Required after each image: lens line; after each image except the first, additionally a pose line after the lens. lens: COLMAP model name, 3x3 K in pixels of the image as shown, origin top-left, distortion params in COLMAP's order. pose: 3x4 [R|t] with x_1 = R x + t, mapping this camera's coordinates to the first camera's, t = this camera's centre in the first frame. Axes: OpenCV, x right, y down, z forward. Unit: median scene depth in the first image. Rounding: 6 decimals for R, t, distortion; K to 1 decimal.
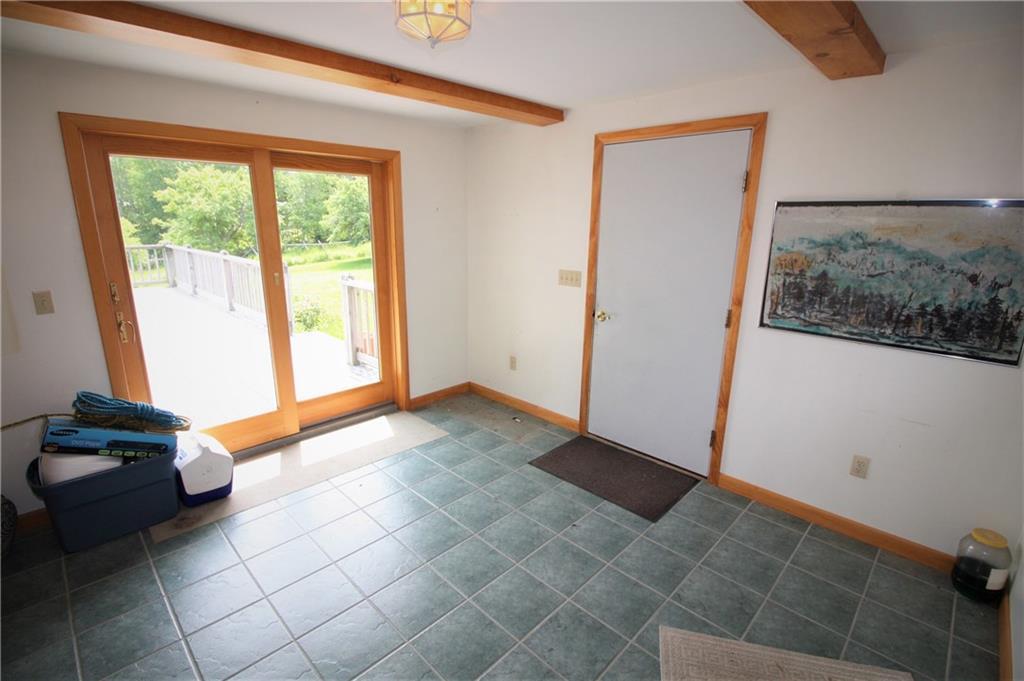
lens RADIAL K [[477.3, 0, 511.1], [0, 477.3, 338.4], [0, 0, 1]] dist [0.000390, -0.014286]
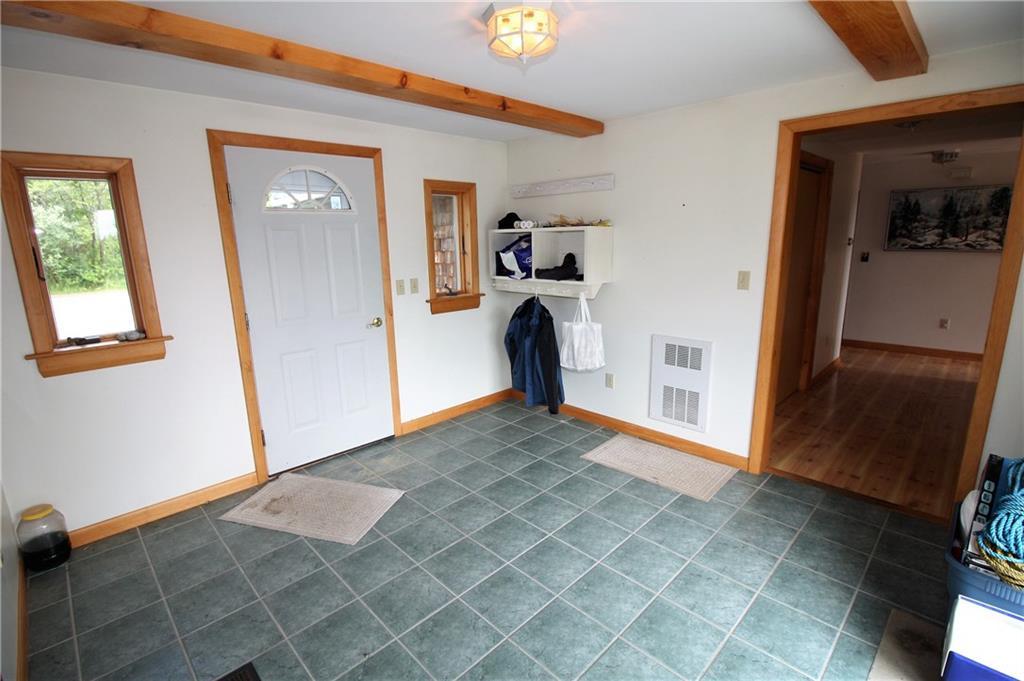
lens RADIAL K [[477.3, 0, 511.1], [0, 477.3, 338.4], [0, 0, 1]] dist [0.000390, -0.014286]
pose [[-0.999891, 0.005229, 0.013808, -0.109488], [0.010802, 0.896650, 0.442607, -0.395948], [-0.010067, 0.442708, -0.896609, 1.689155]]
